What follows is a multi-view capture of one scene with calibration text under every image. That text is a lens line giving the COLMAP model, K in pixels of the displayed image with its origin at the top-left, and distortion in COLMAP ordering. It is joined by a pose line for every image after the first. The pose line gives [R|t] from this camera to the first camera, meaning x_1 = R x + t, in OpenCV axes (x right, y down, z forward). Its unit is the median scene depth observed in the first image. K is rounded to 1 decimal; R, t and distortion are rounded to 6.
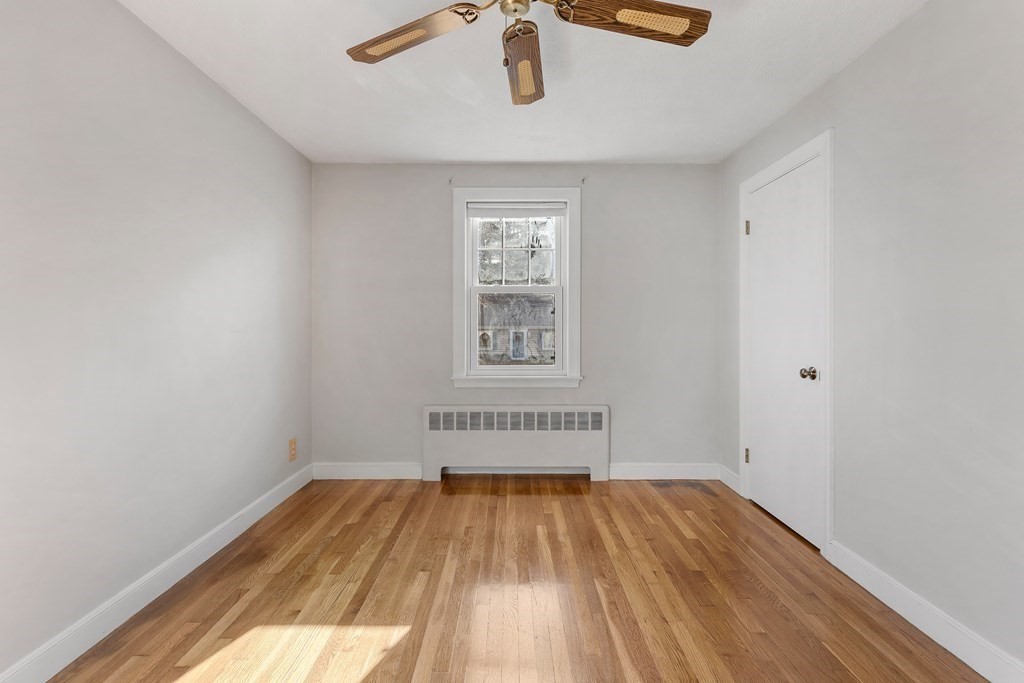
lens RADIAL K [[464.0, 0, 591.2], [0, 464.0, 325.3], [0, 0, 1]] dist [0.017339, 0.000068]
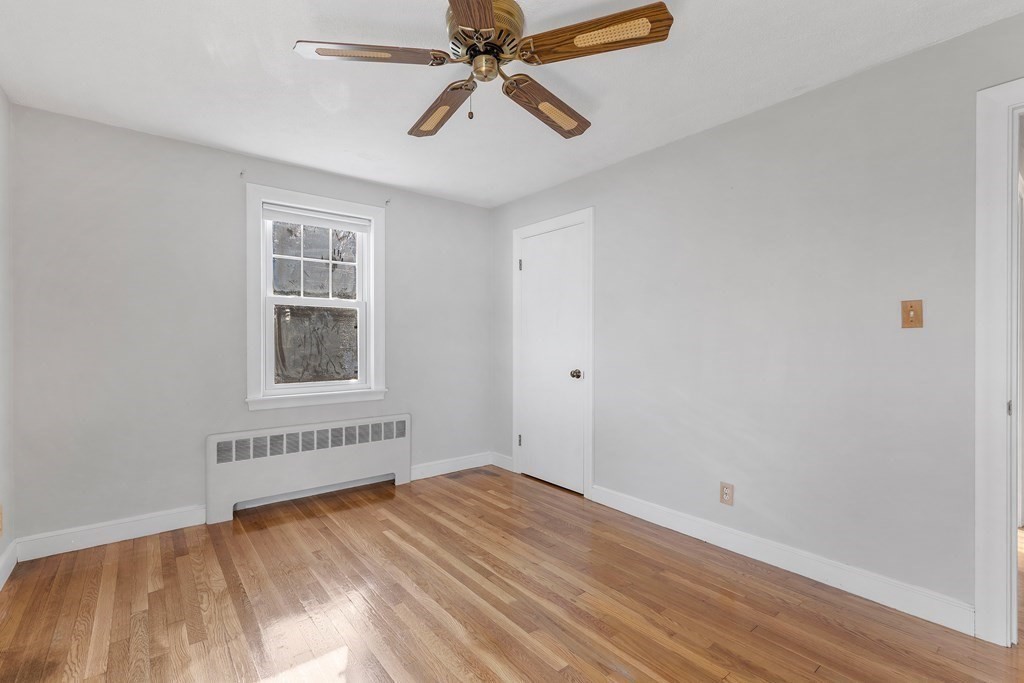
lens RADIAL K [[458.7, 0, 492.6], [0, 458.7, 341.5], [0, 0, 1]] dist [0.023708, -0.000117]
pose [[0.797860, -0.002737, 0.602836, -0.480238], [-0.002083, 0.999971, 0.007298, -0.004488], [-0.602839, -0.007078, 0.797832, 0.024717]]
